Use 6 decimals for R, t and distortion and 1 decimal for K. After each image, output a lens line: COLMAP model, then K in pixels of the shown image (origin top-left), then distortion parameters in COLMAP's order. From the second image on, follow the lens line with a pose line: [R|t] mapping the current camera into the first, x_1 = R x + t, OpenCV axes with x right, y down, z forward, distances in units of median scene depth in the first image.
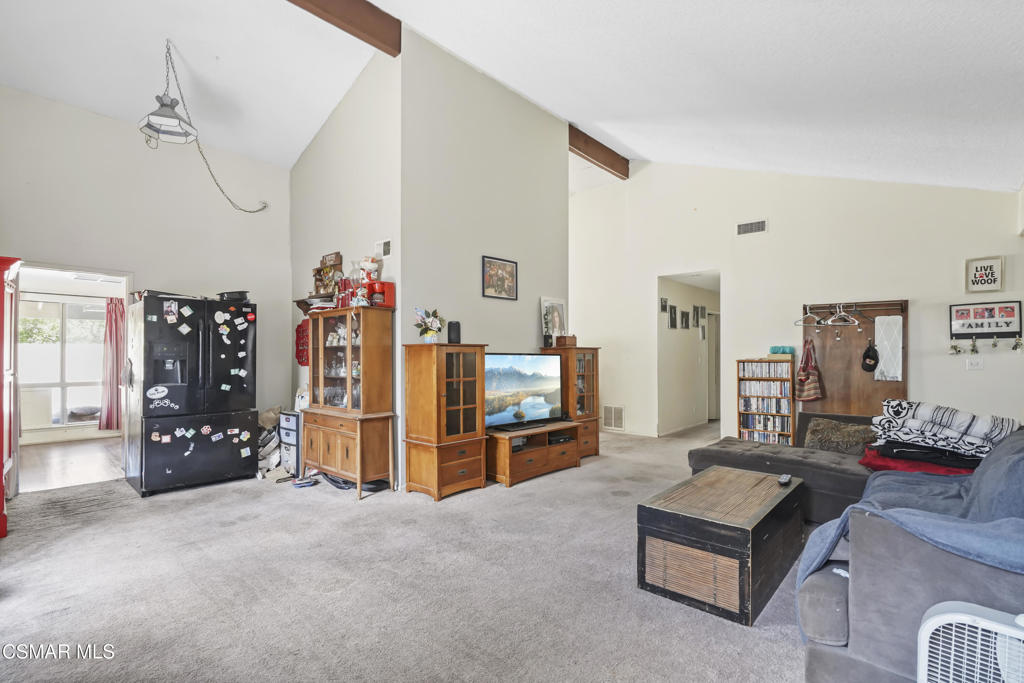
lens RADIAL K [[471.2, 0, 506.5], [0, 471.2, 345.1], [0, 0, 1]] dist [0.004203, -0.000126]
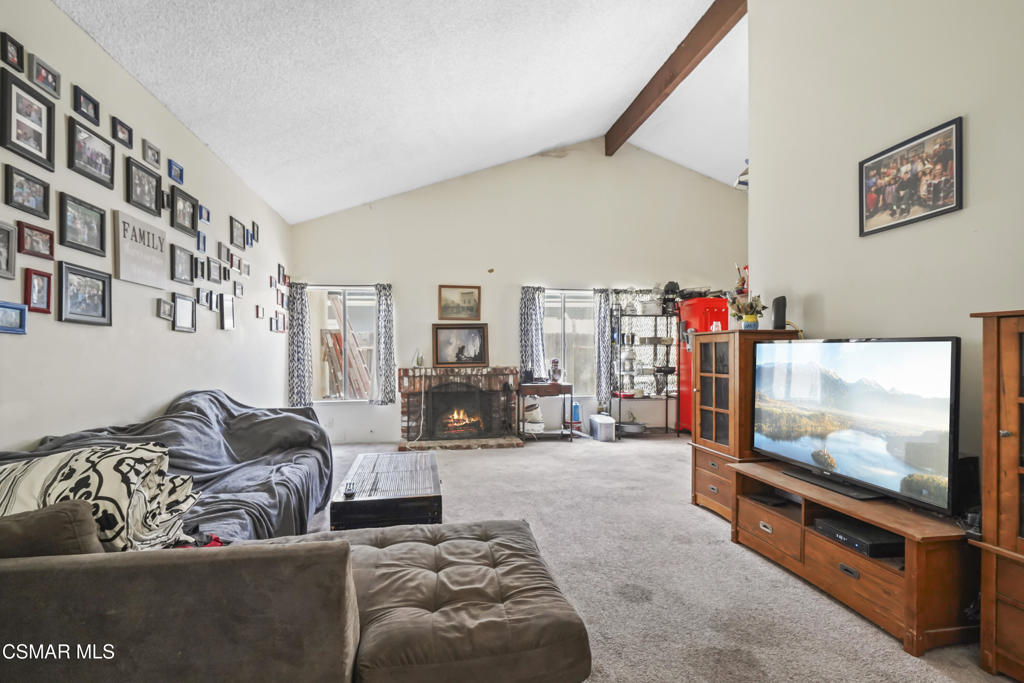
lens RADIAL K [[471.2, 0, 506.2], [0, 471.2, 350.8], [0, 0, 1]] dist [0.004203, -0.000126]
pose [[-0.598549, 0.001613, -0.801085, 0.651726], [0.020187, 0.999711, -0.013070, 0.028775], [0.800832, -0.023995, -0.598408, 1.020810]]
